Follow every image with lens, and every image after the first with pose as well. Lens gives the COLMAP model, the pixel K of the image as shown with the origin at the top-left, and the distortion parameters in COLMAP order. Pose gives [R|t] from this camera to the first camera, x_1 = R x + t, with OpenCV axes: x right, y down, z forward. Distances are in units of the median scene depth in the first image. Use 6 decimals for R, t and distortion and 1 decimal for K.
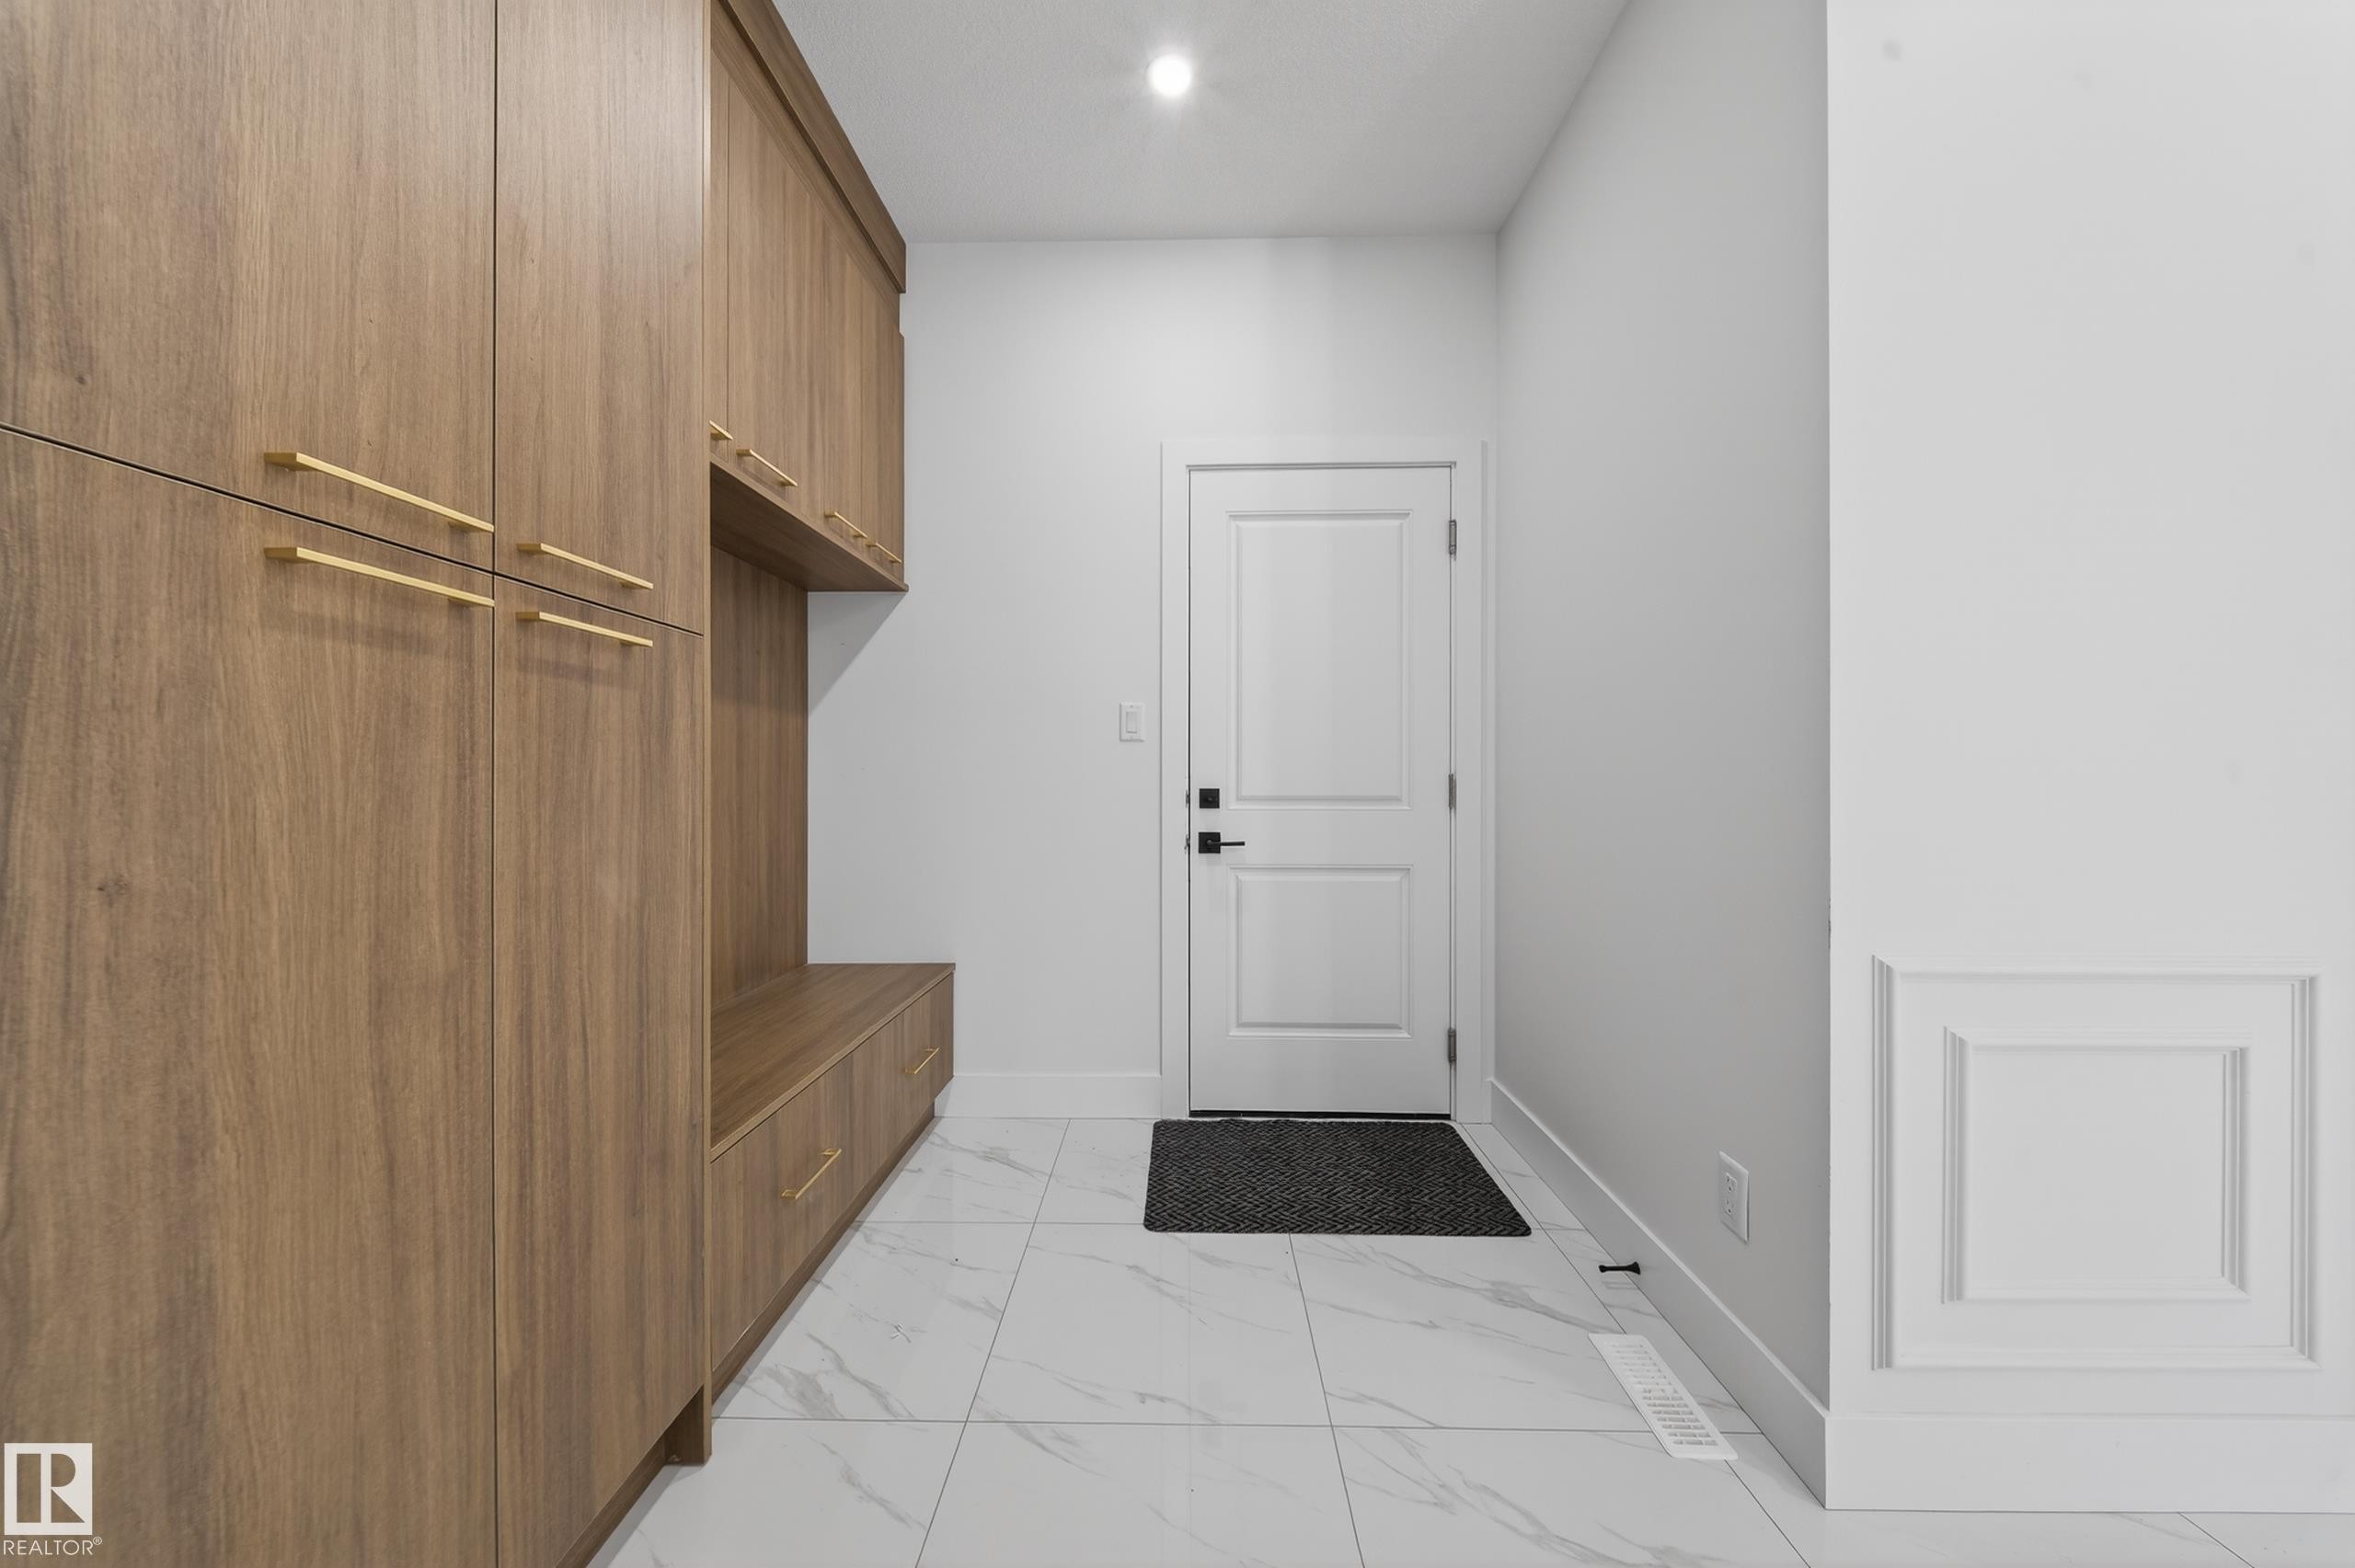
lens RADIAL K [[810.7, 0, 1182.9], [0, 810.7, 786.9], [0, 0, 1]] dist [-0.000217, -0.003294]
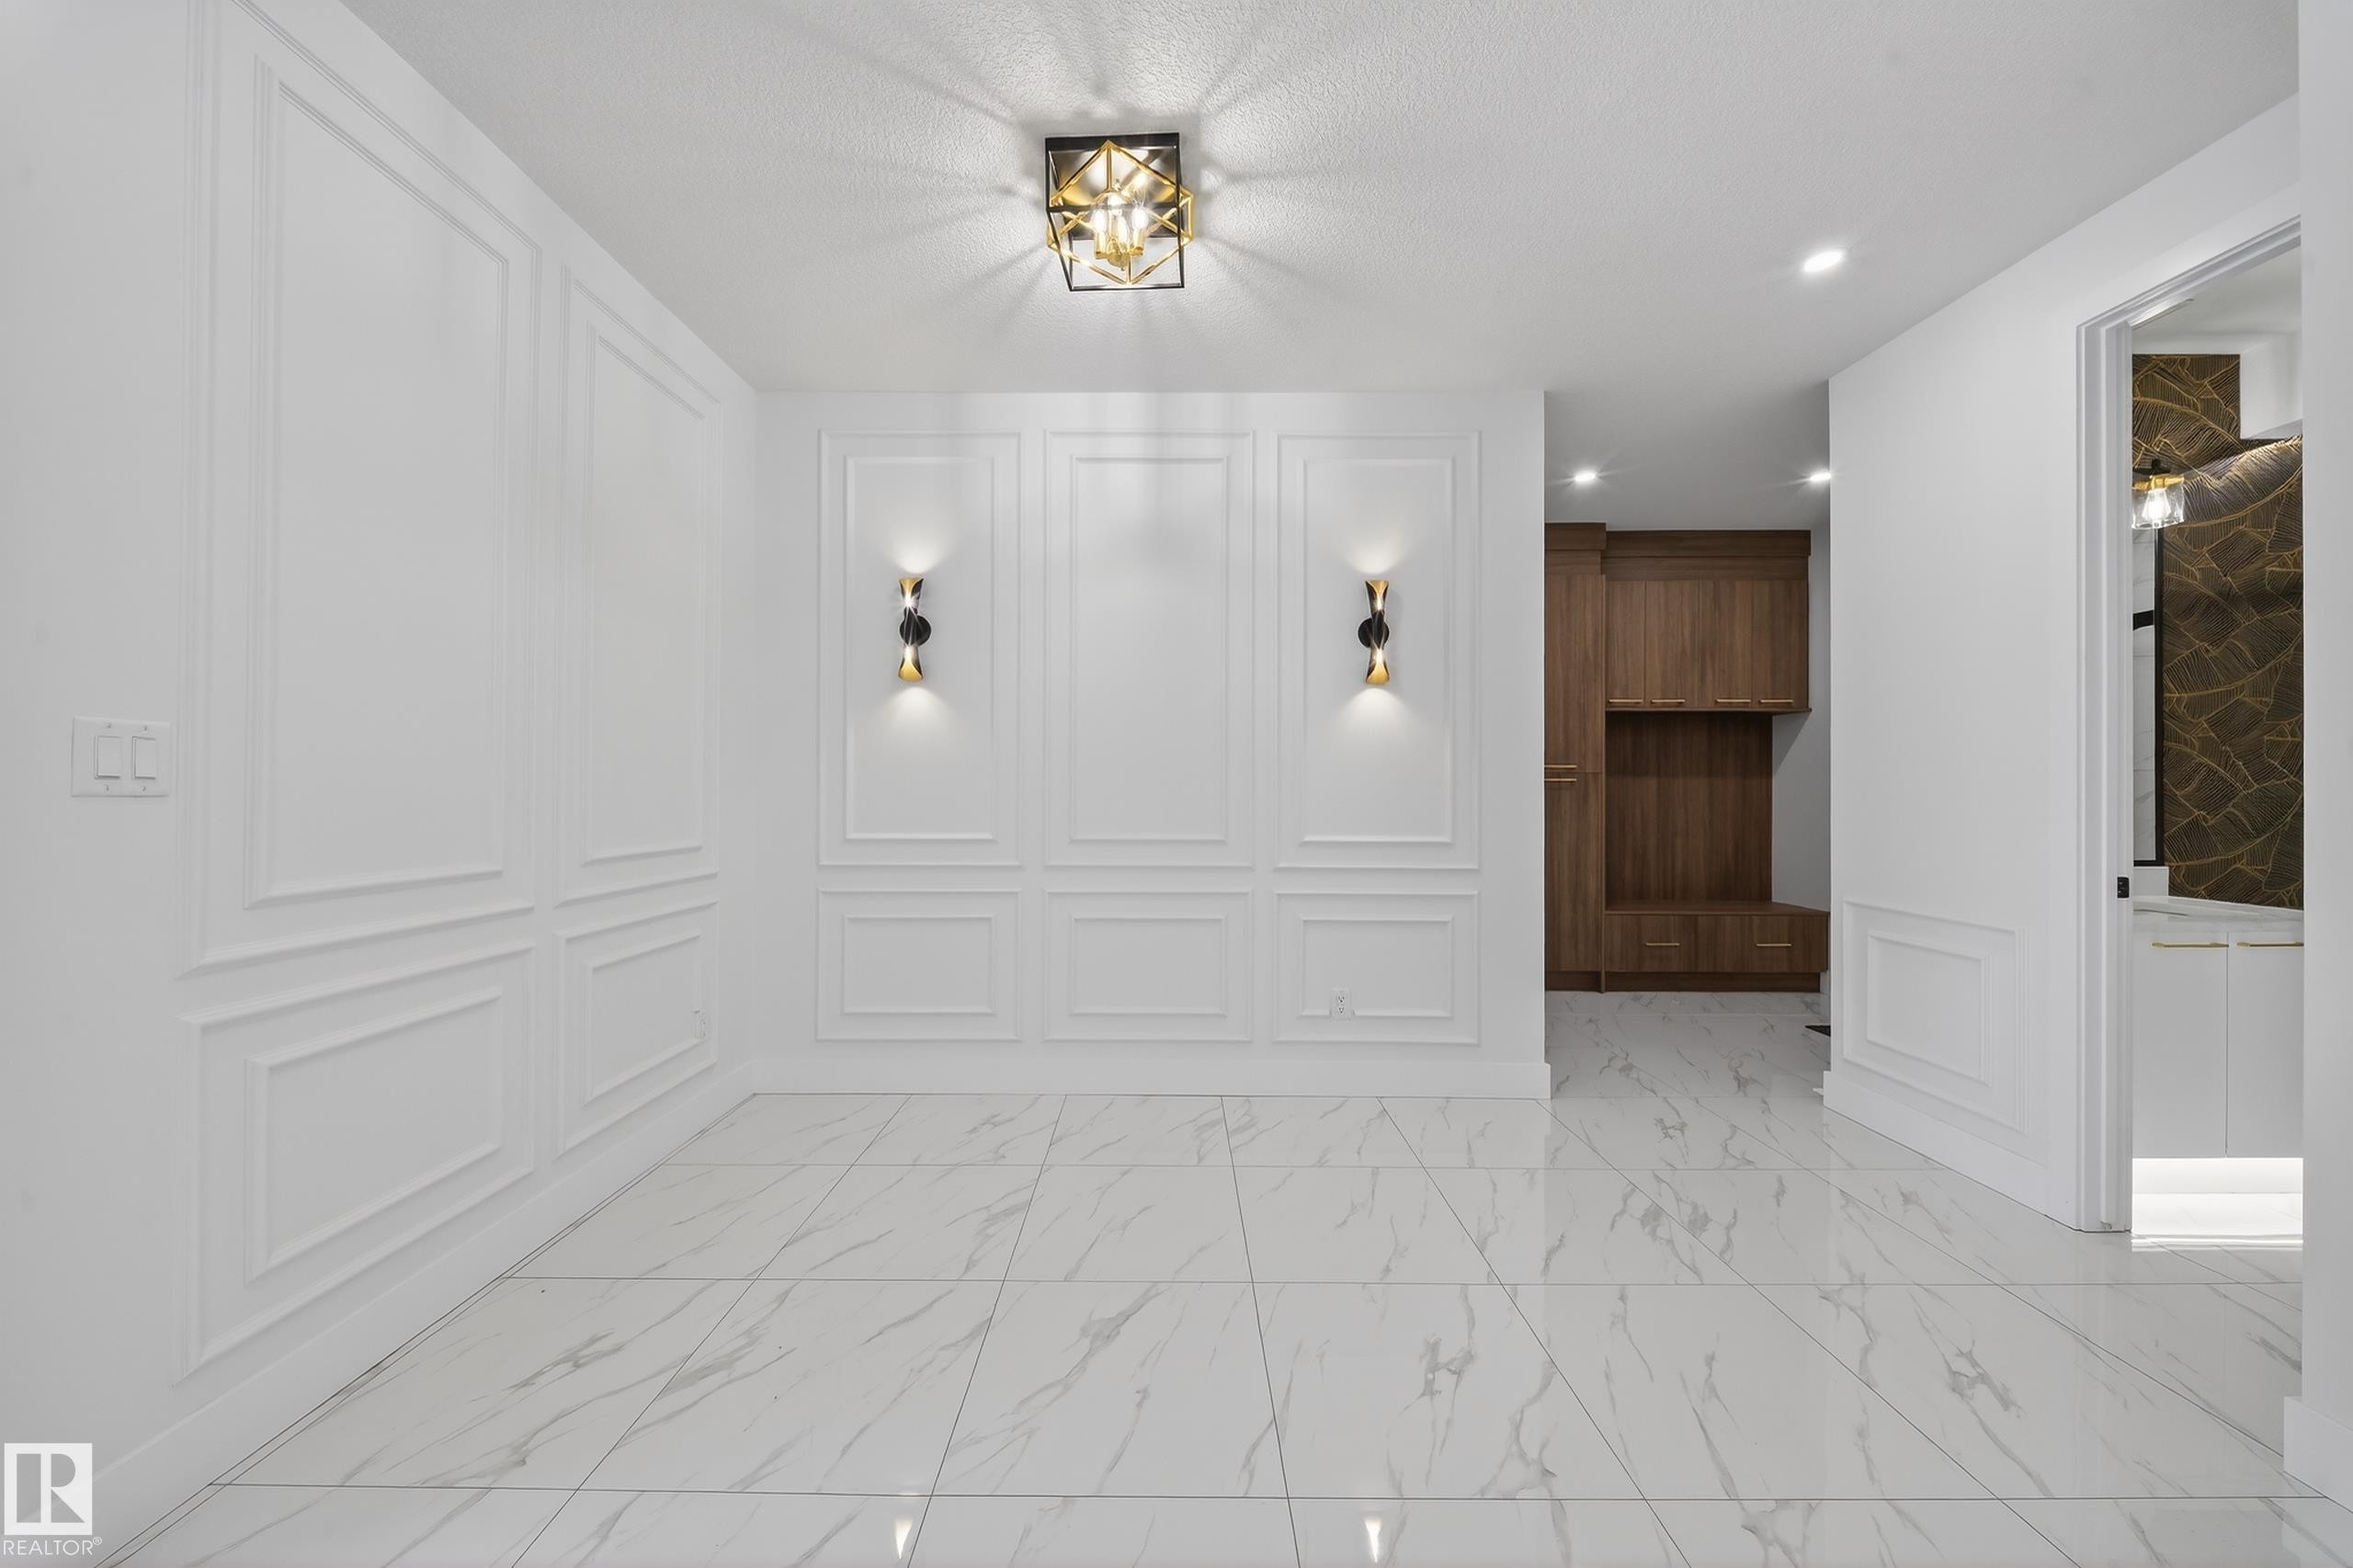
lens RADIAL K [[815.5, 0, 1164.8], [0, 815.5, 791.9], [0, 0, 1]] dist [0.002347, -0.000004]
pose [[0.006642, -0.002685, -0.999974, 3.979370], [-0.011065, 0.999935, -0.002759, -0.083865], [0.999917, 0.011083, 0.006612, -1.322816]]
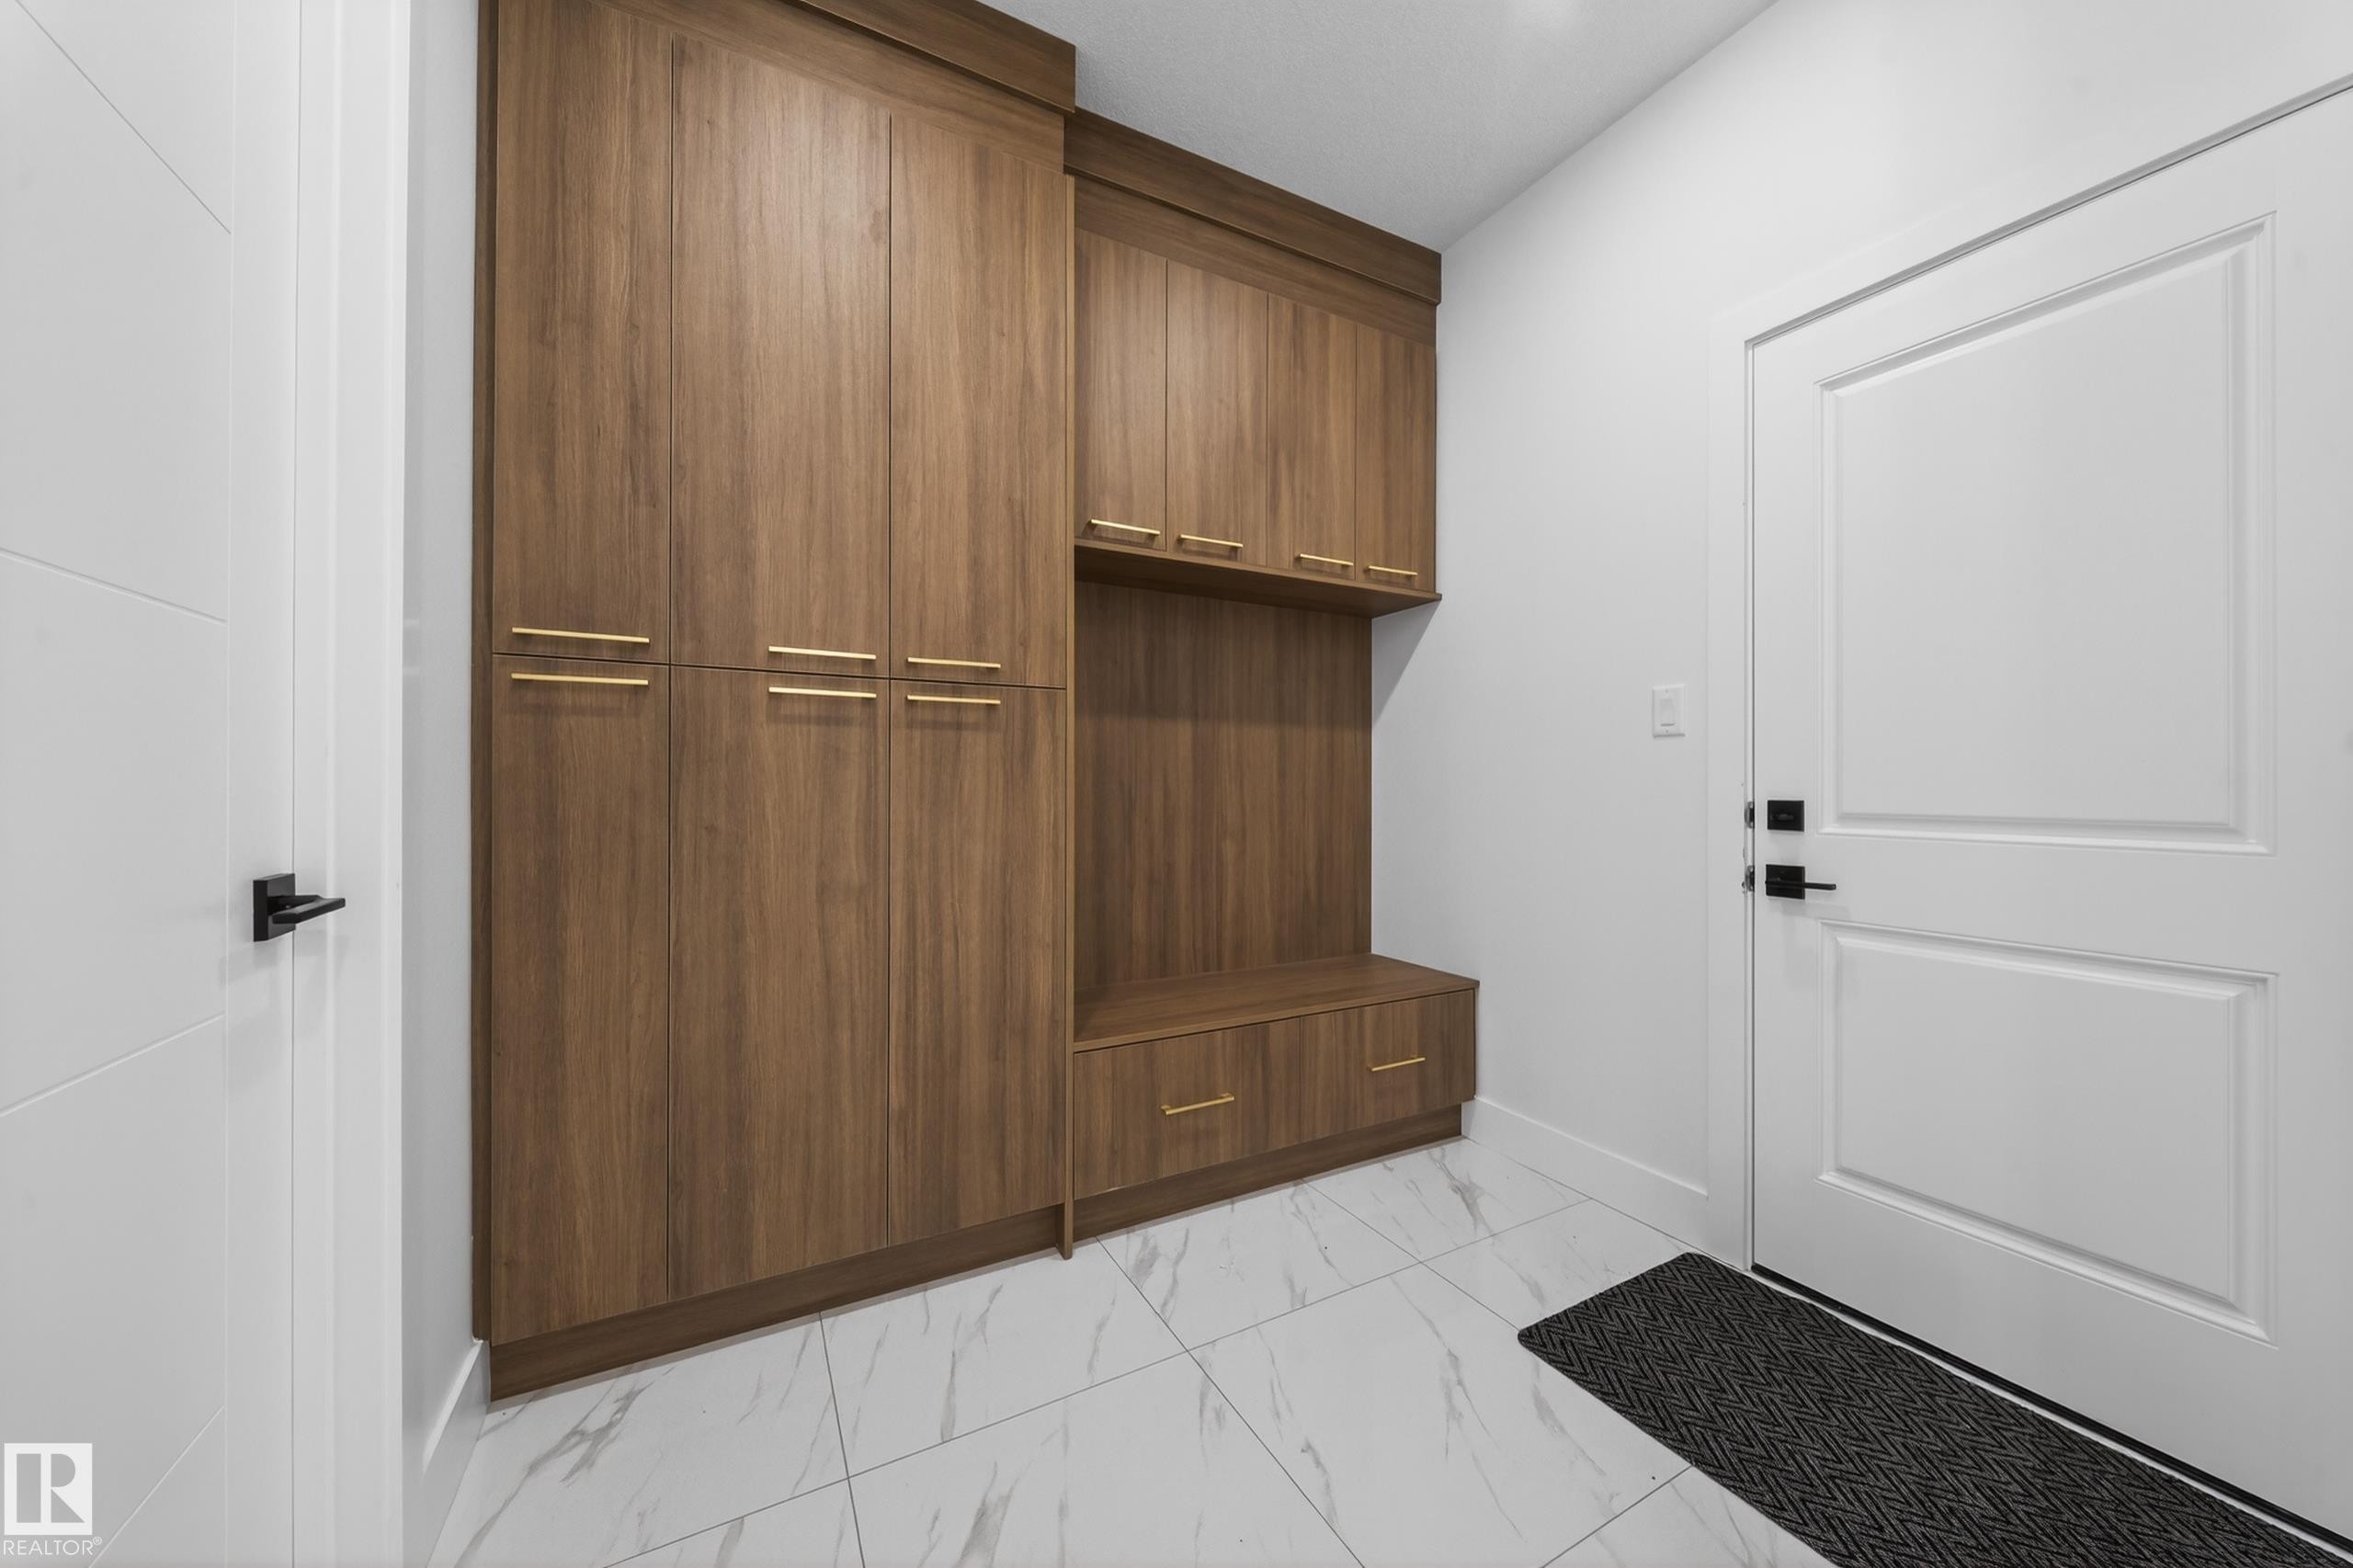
lens RADIAL K [[815.5, 0, 1164.8], [0, 815.5, 791.9], [0, 0, 1]] dist [0.002347, -0.000004]
pose [[0.484174, 0.005374, -0.874955, 0.971452], [-0.008411, 0.999964, 0.001487, -0.006381], [0.874931, 0.006639, 0.484202, 0.551742]]
